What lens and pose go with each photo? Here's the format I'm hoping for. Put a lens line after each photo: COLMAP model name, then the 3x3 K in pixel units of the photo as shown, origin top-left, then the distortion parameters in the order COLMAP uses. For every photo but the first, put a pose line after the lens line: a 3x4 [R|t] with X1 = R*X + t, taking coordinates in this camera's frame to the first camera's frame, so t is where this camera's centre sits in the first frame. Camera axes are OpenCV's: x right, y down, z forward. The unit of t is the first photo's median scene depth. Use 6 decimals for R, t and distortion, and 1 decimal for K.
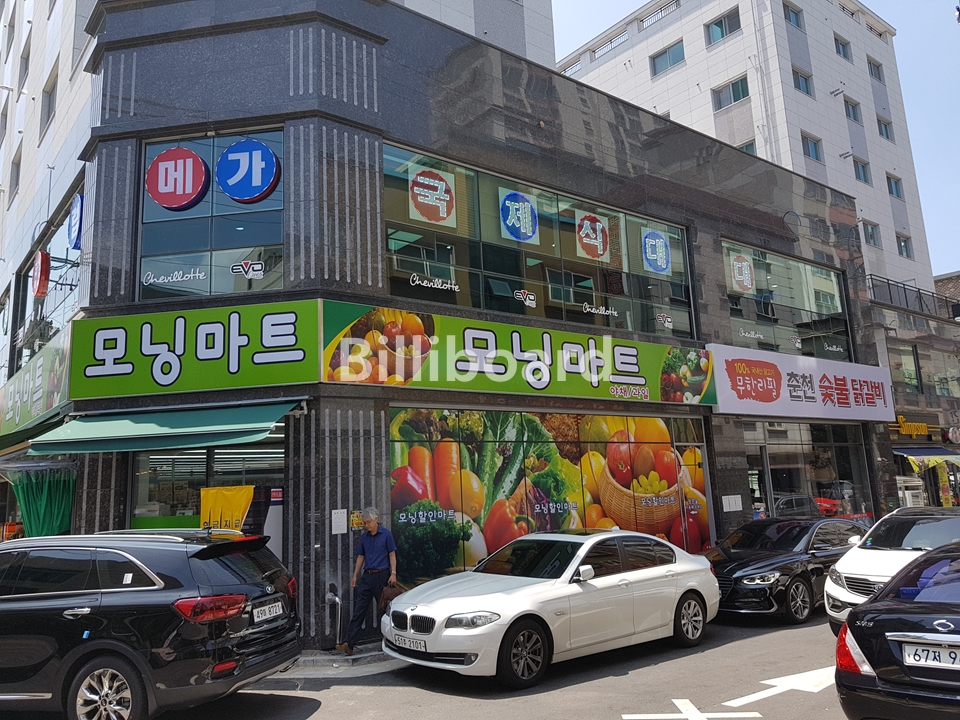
lens RADIAL K [[731.8, 0, 485.6], [0, 731.8, 367.3], [0, 0, 1]] dist [0.022758, -0.065269]
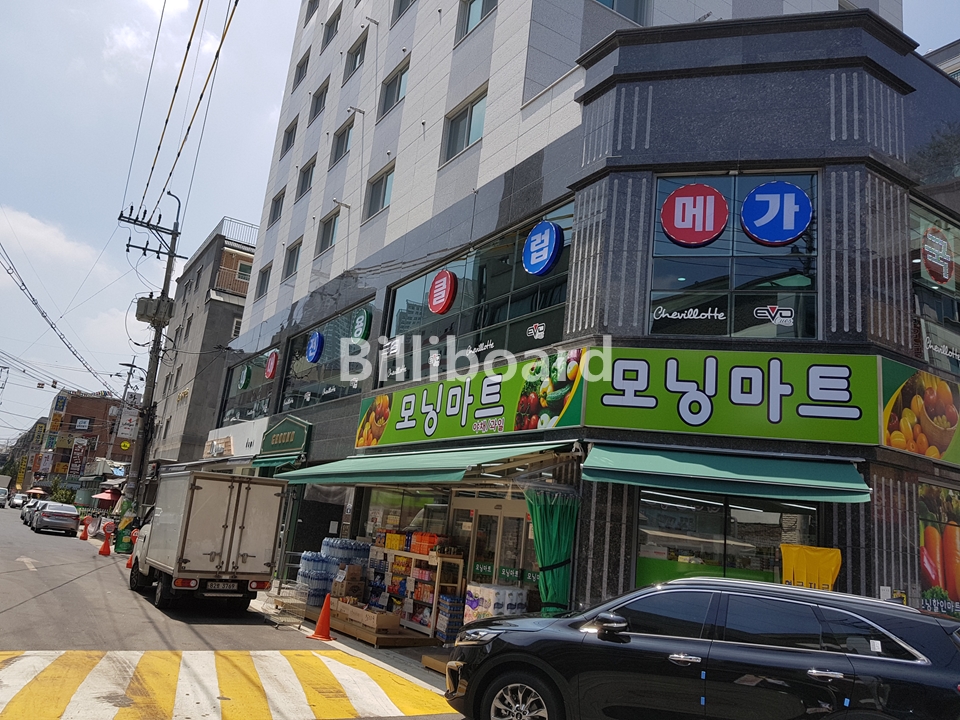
lens RADIAL K [[731.8, 0, 474.7], [0, 731.8, 378.4], [0, 0, 1]] dist [0.022758, -0.065269]
pose [[0.975723, 0.123751, -0.180693, -0.515038], [-0.132433, 0.990510, -0.036755, 0.034755], [0.174430, 0.059792, 0.982853, -0.001477]]
